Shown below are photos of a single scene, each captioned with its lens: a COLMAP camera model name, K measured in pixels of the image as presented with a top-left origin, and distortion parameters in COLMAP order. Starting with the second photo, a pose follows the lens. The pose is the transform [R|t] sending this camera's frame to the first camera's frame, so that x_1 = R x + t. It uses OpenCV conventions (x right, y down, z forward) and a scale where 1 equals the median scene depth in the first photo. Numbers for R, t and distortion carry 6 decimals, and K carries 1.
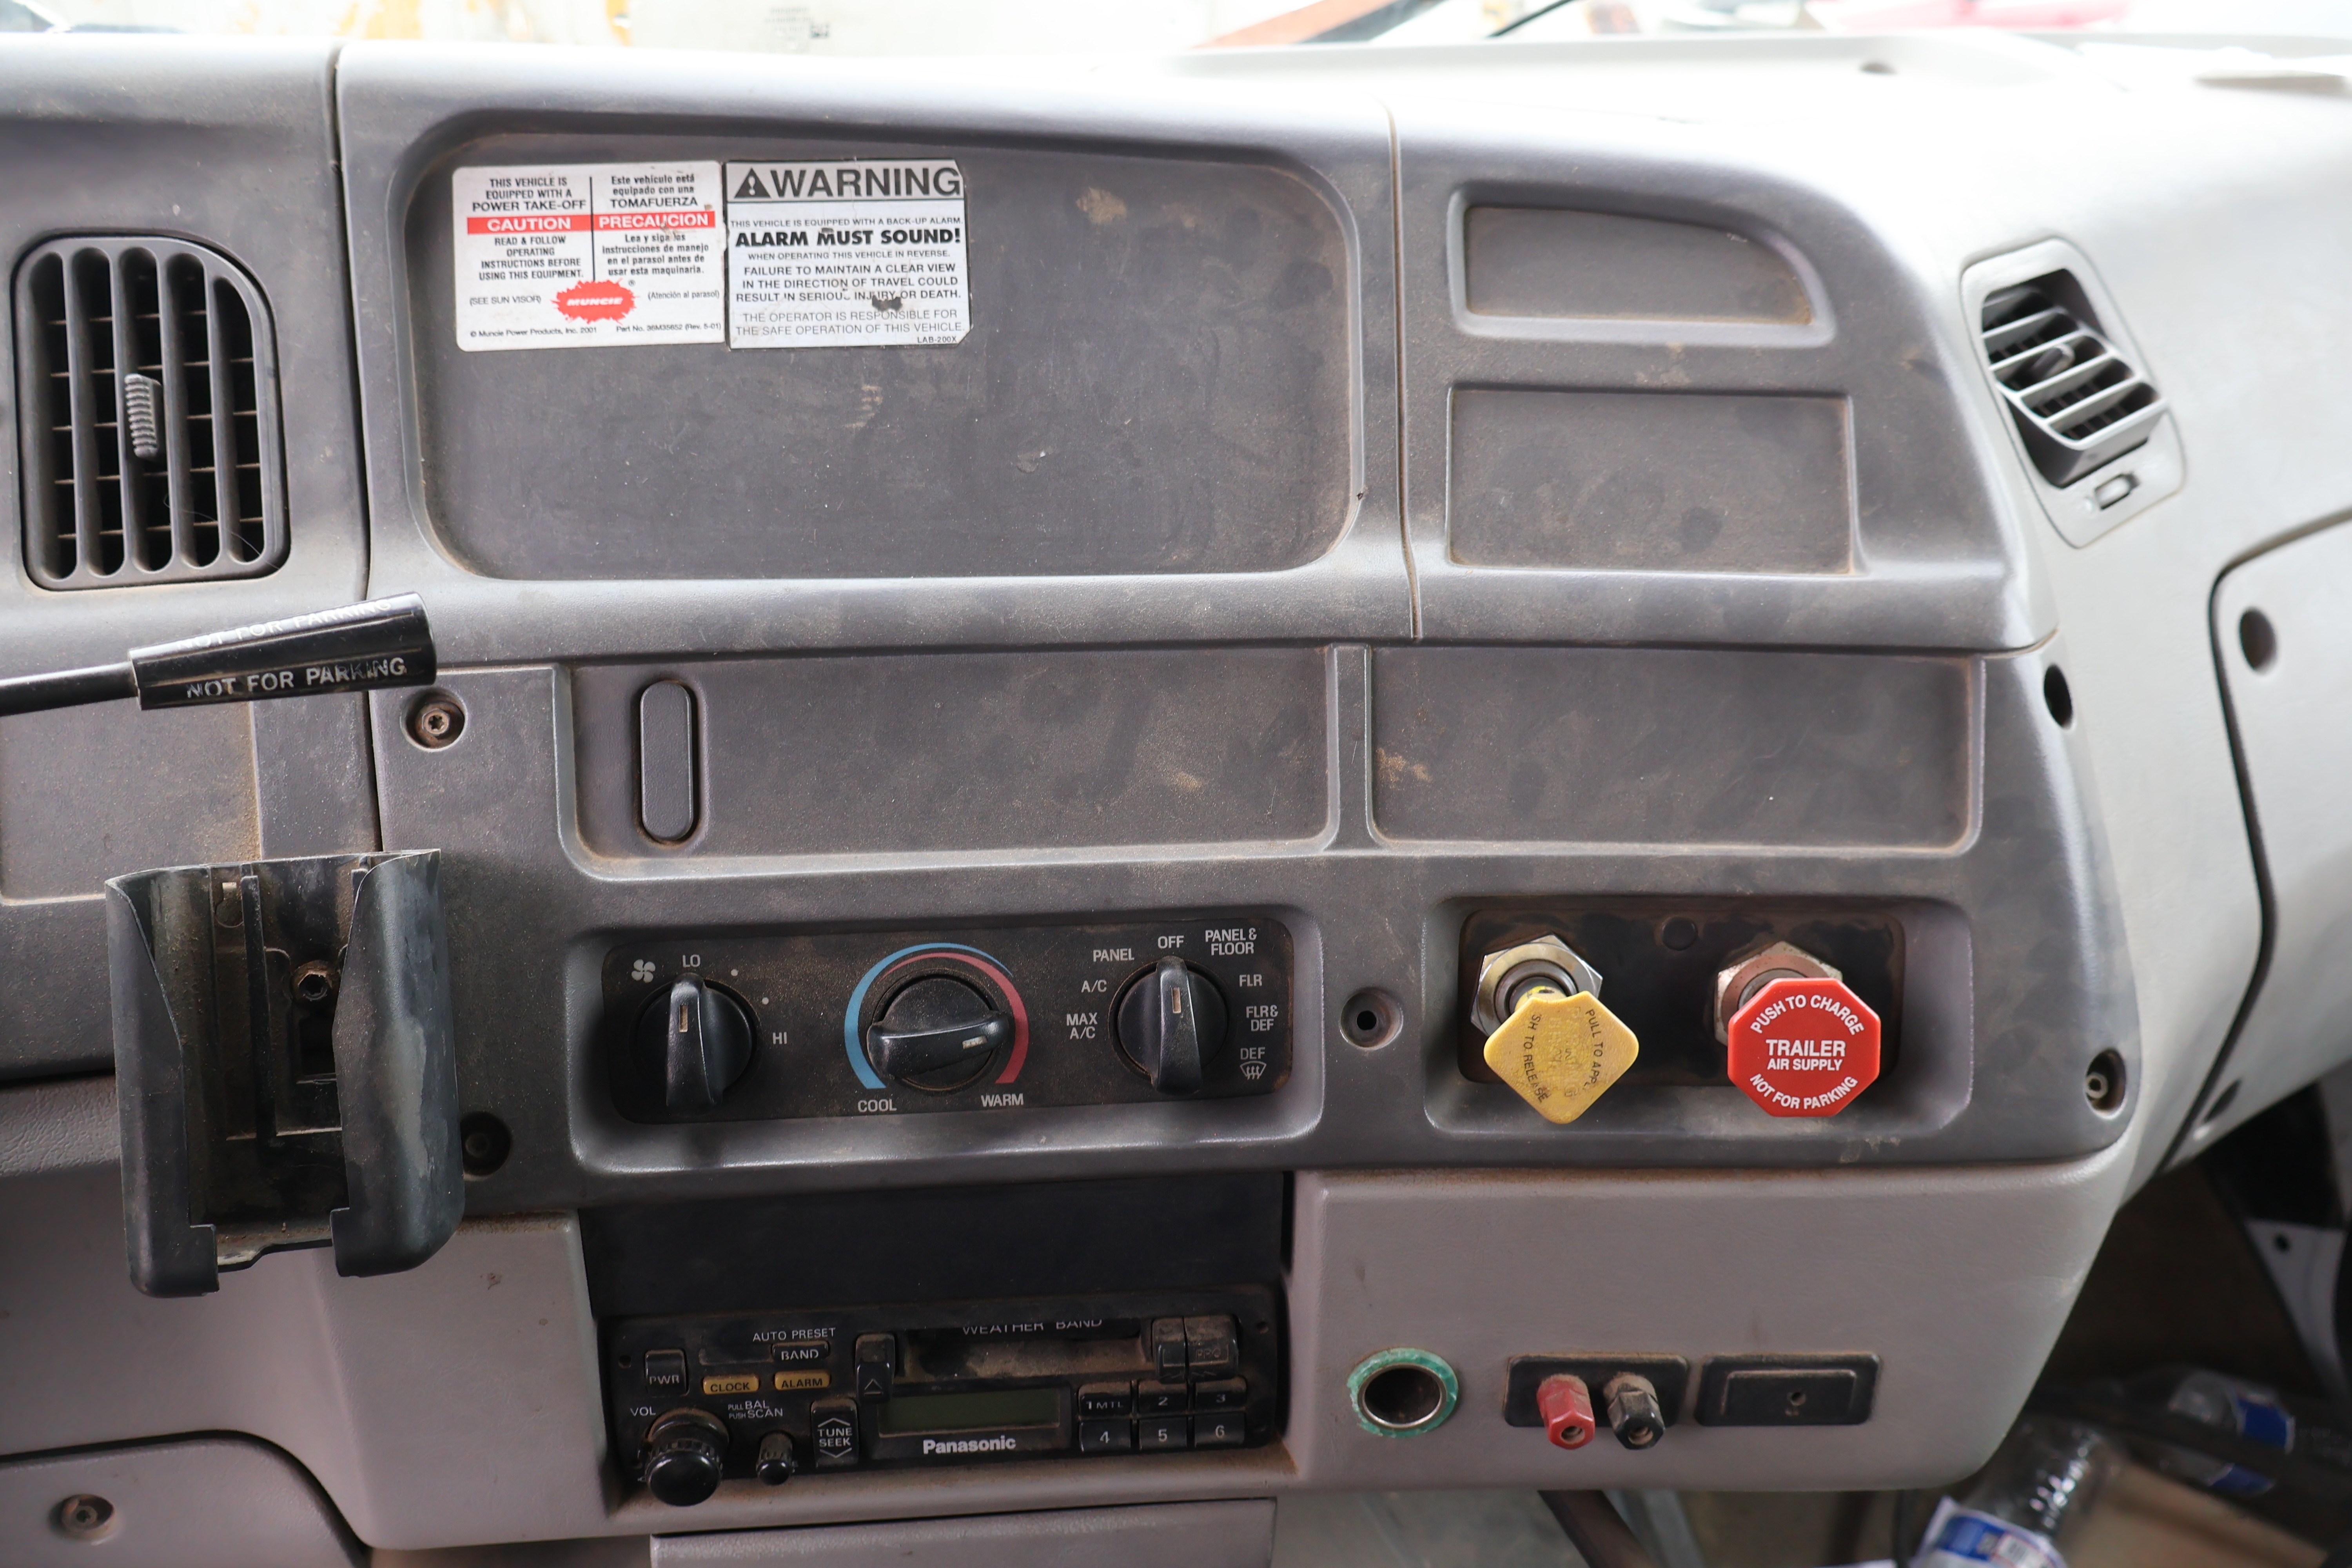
lens RADIAL K [[1968.5, 0, 1164.0], [0, 1968.5, 768.8], [0, 0, 1]] dist [0.001903, -0.003317]
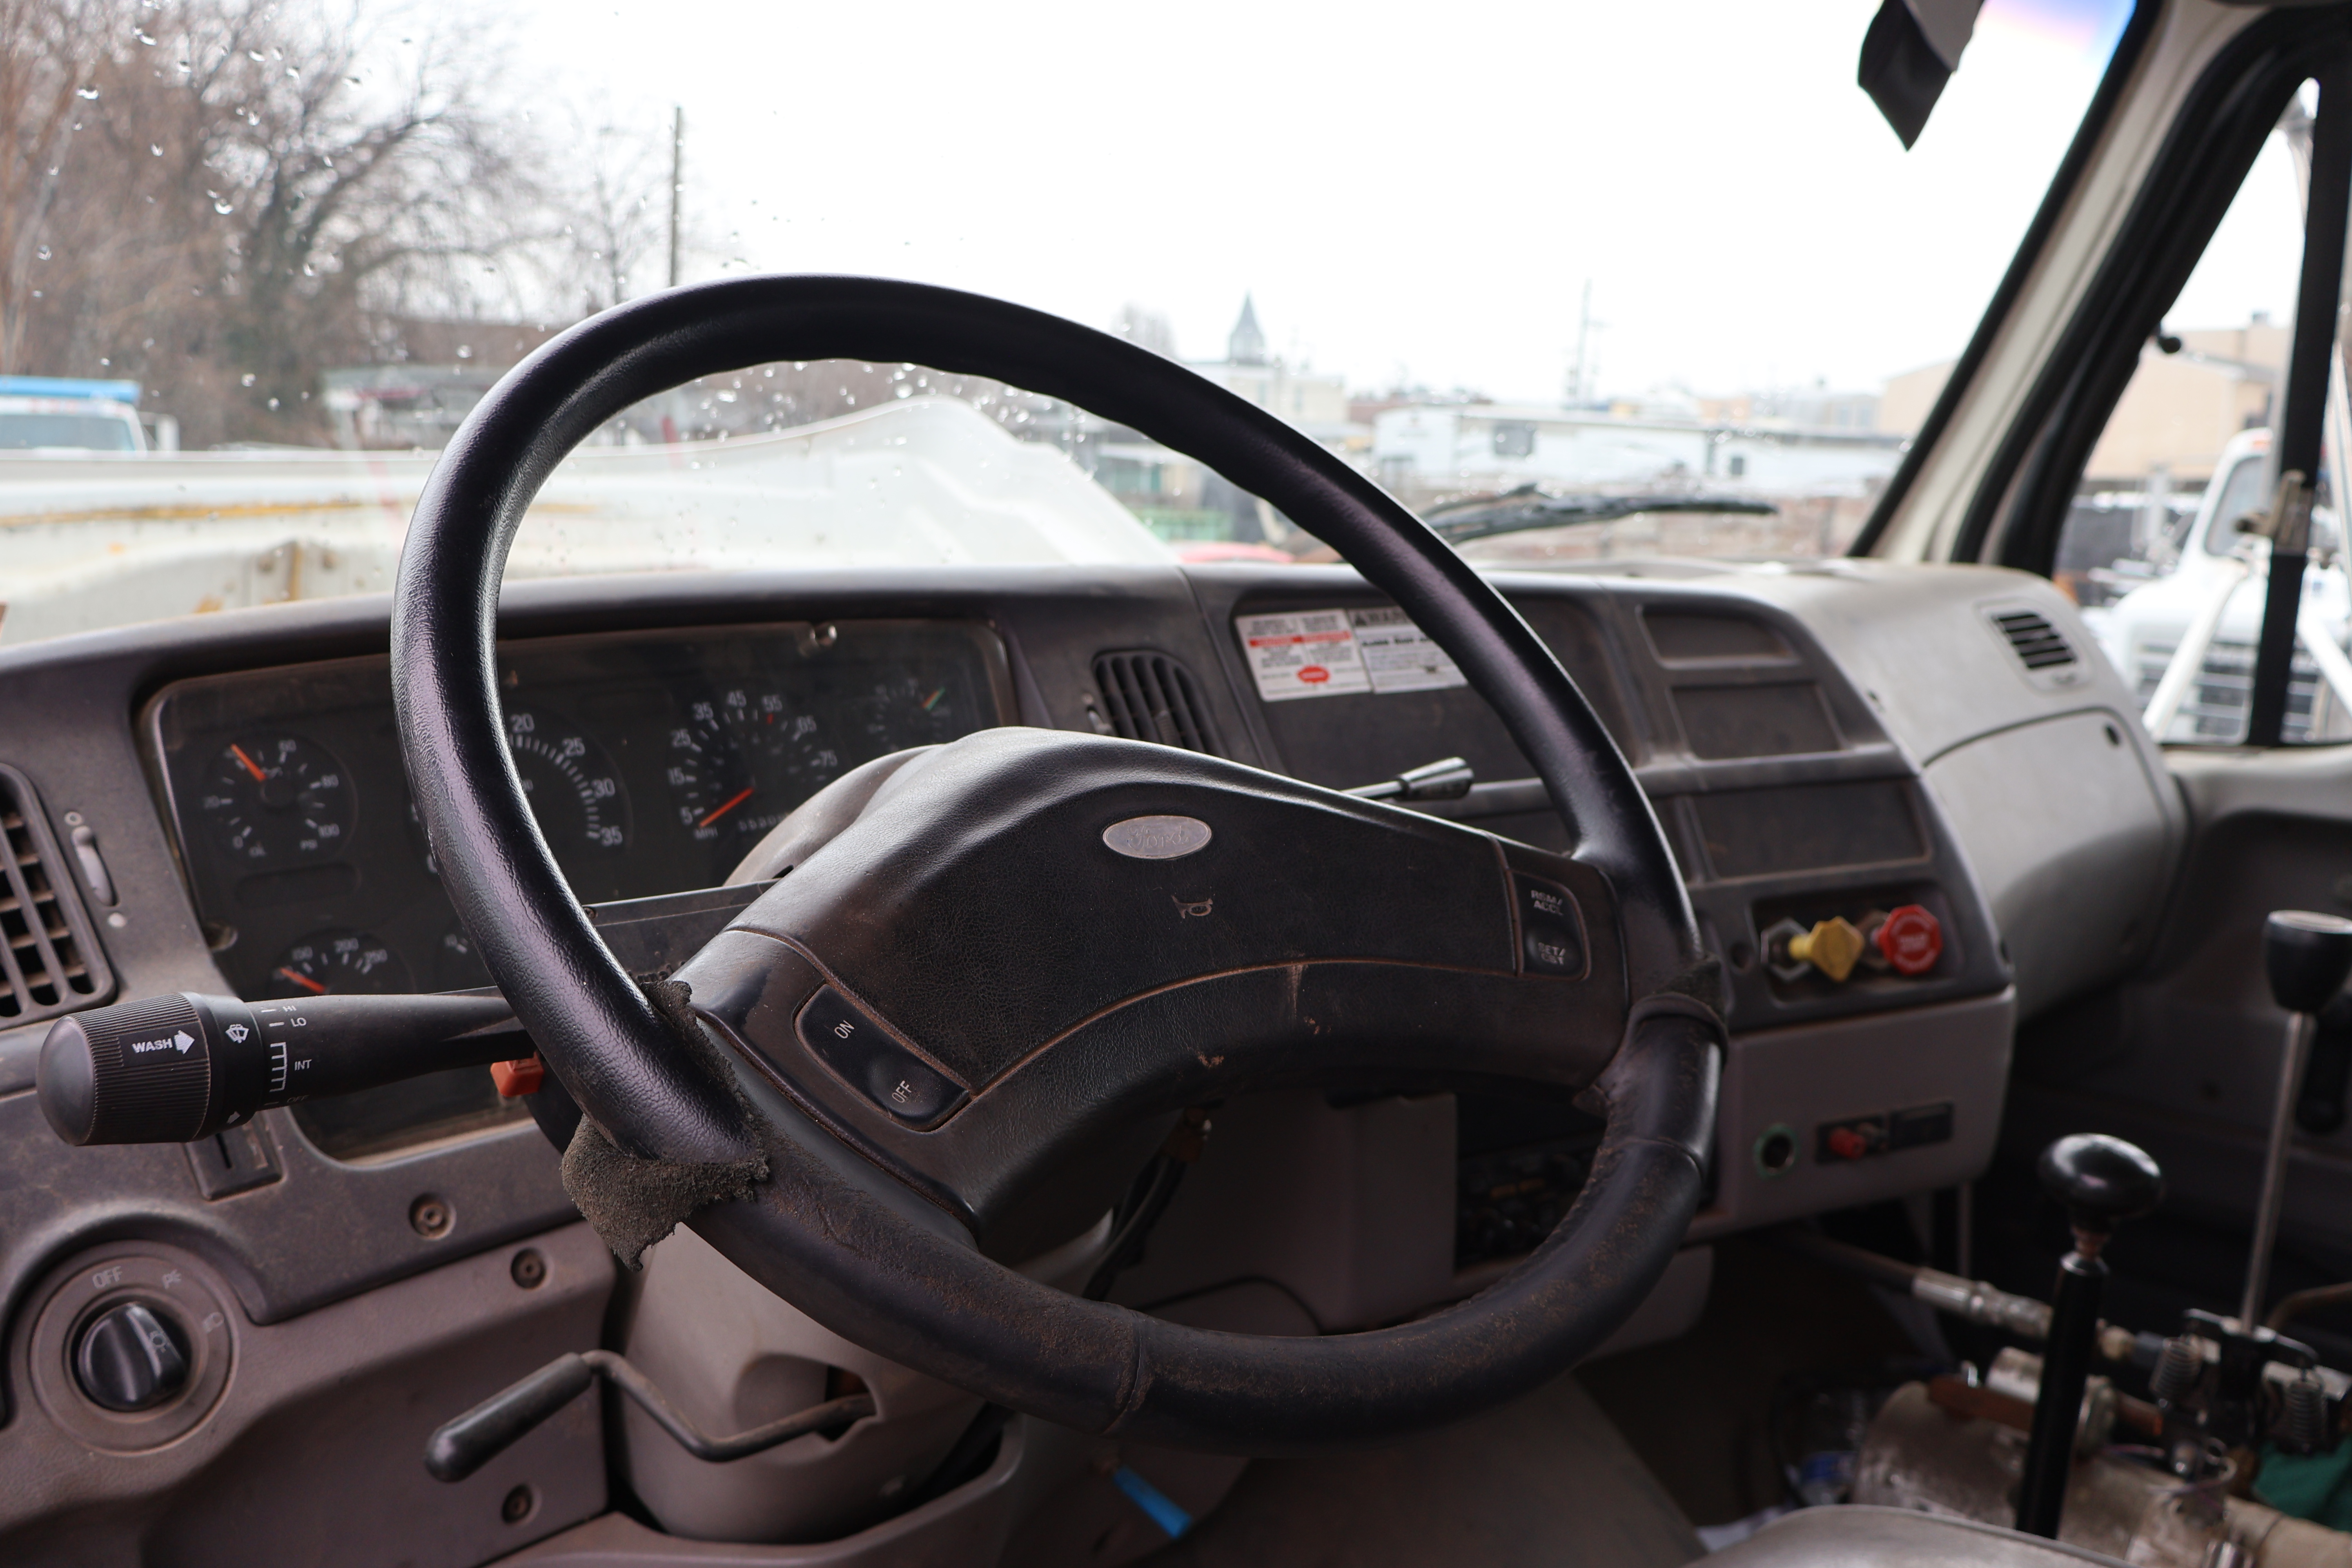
lens RADIAL K [[1968.5, 0, 1153.3], [0, 1968.5, 798.0], [0, 0, 1]] dist [0.001903, -0.003317]
pose [[0.922650, -0.080789, 0.377081, -1.217909], [0.187512, 0.948422, -0.255609, 0.371272], [-0.336981, 0.306544, 0.890210, -0.713452]]
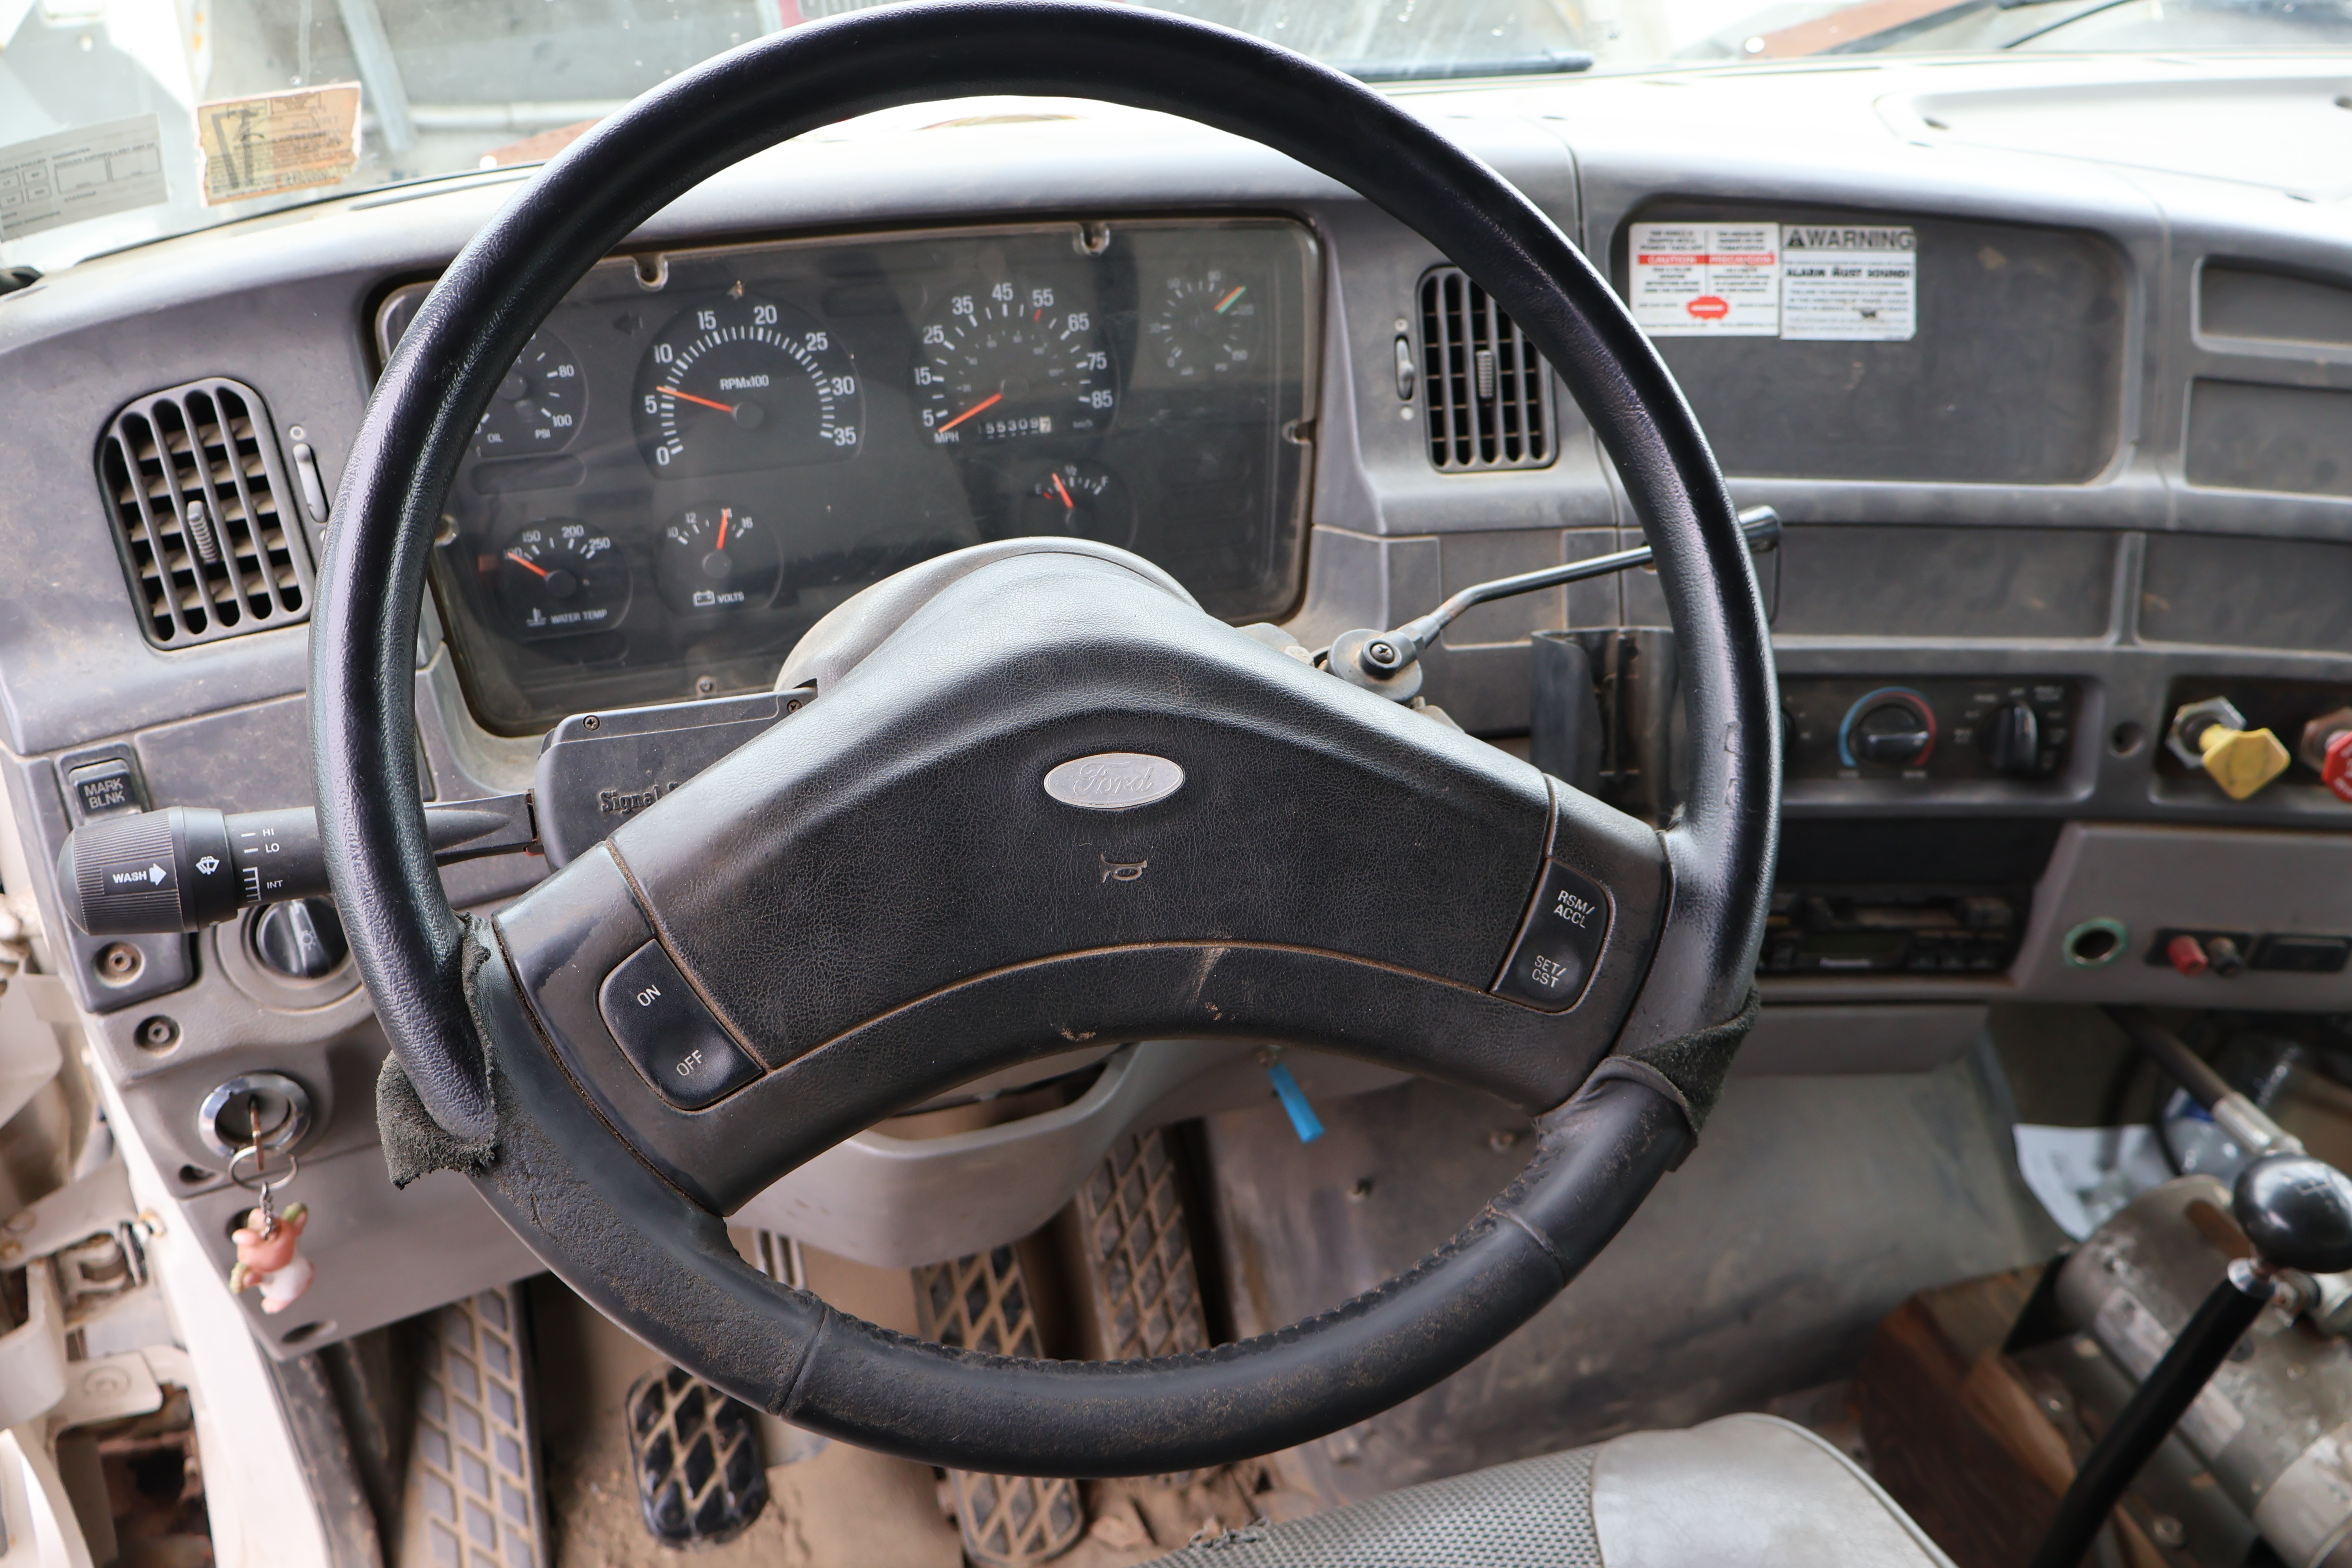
lens RADIAL K [[1968.5, 0, 1149.0], [0, 1968.5, 815.5], [0, 0, 1]] dist [0.001903, -0.003317]
pose [[0.999025, 0.042944, 0.010281, -0.777714], [-0.044050, 0.985421, 0.164330, -0.060851], [-0.003074, -0.164623, 0.986352, -0.776098]]
